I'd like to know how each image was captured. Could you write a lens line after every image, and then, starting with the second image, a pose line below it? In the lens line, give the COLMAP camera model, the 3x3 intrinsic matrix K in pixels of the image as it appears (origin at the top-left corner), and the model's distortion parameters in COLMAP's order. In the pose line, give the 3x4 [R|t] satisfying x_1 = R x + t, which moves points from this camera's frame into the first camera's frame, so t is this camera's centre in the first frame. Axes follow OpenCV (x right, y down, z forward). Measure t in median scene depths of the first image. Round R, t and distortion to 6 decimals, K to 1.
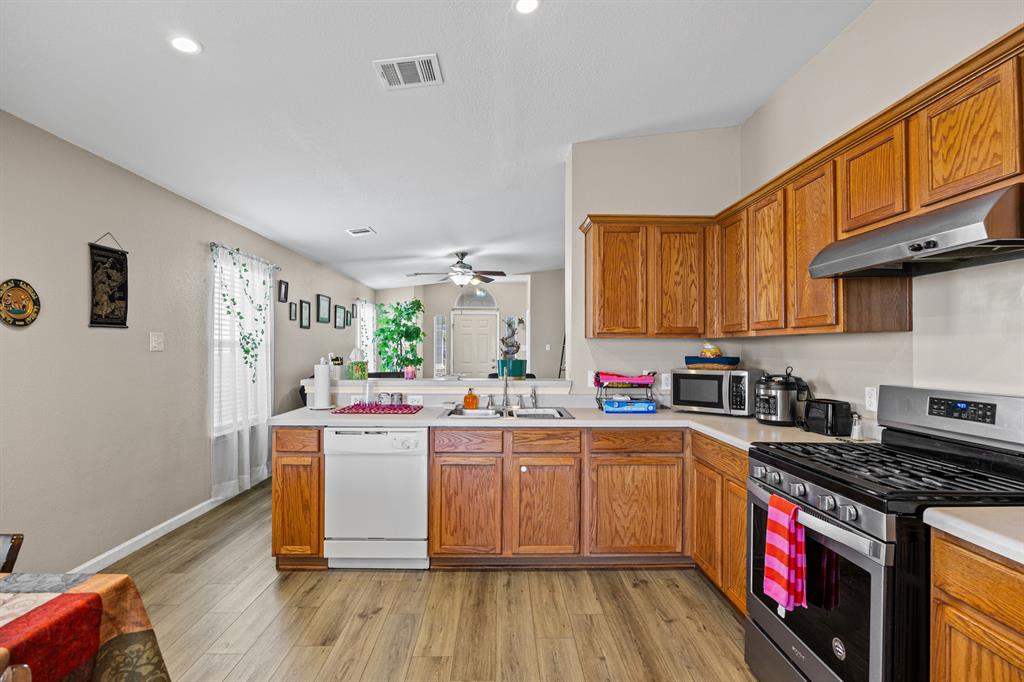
lens RADIAL K [[498.7, 0, 512.0], [0, 498.7, 341.0], [0, 0, 1]] dist [-0.000386, -0.000031]
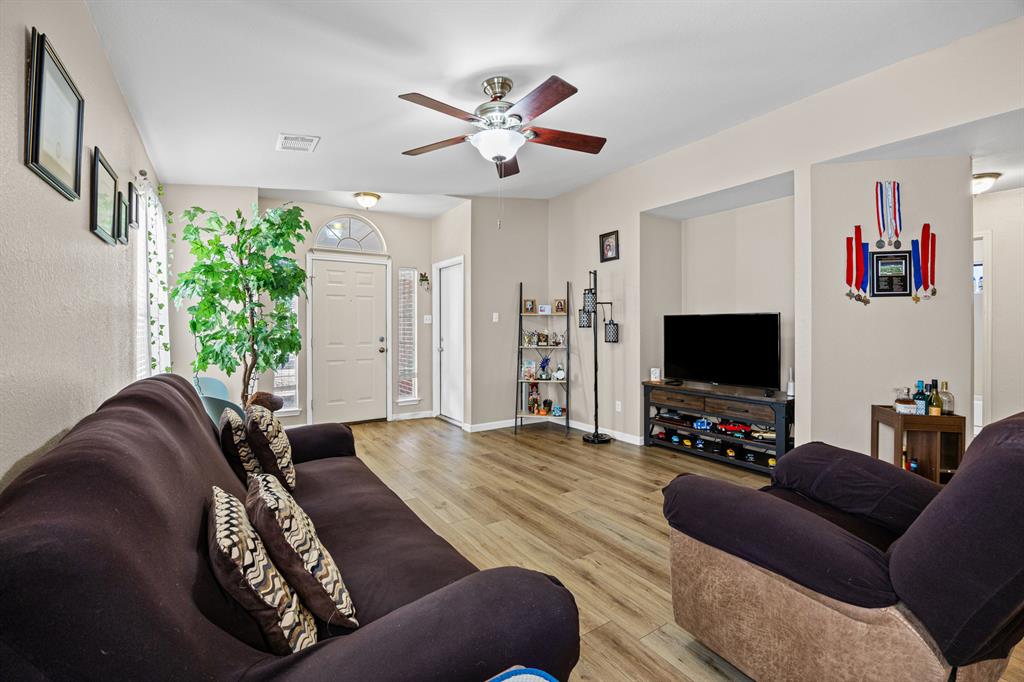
lens RADIAL K [[446.9, 0, 511.6], [0, 446.9, 327.1], [0, 0, 1]] dist [-0.001591, -0.000125]
pose [[0.851901, 0.003448, 0.523691, -0.236302], [-0.015332, 0.999714, 0.018360, 0.014475], [-0.523478, -0.023670, 0.851711, 0.555746]]
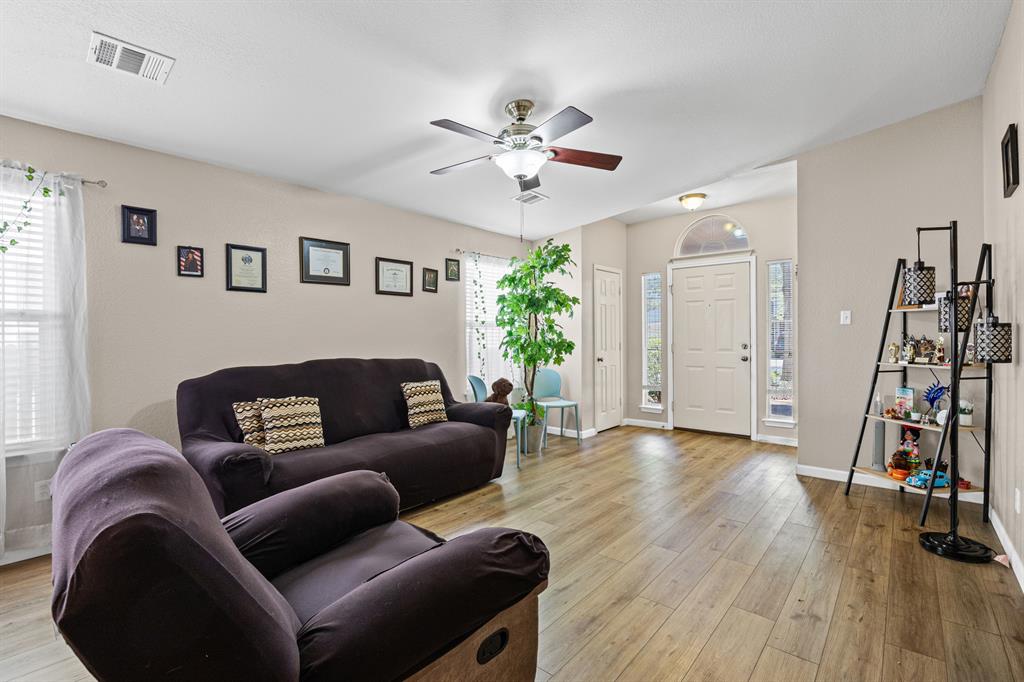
lens RADIAL K [[460.9, 0, 512.0], [0, 460.9, 341.0], [0, 0, 1]] dist [-0.000364, -0.000014]
pose [[0.739761, 0.007329, -0.672830, 0.143551], [0.020610, 0.999225, 0.033544, 0.013830], [0.672554, -0.038682, 0.739036, 0.567247]]
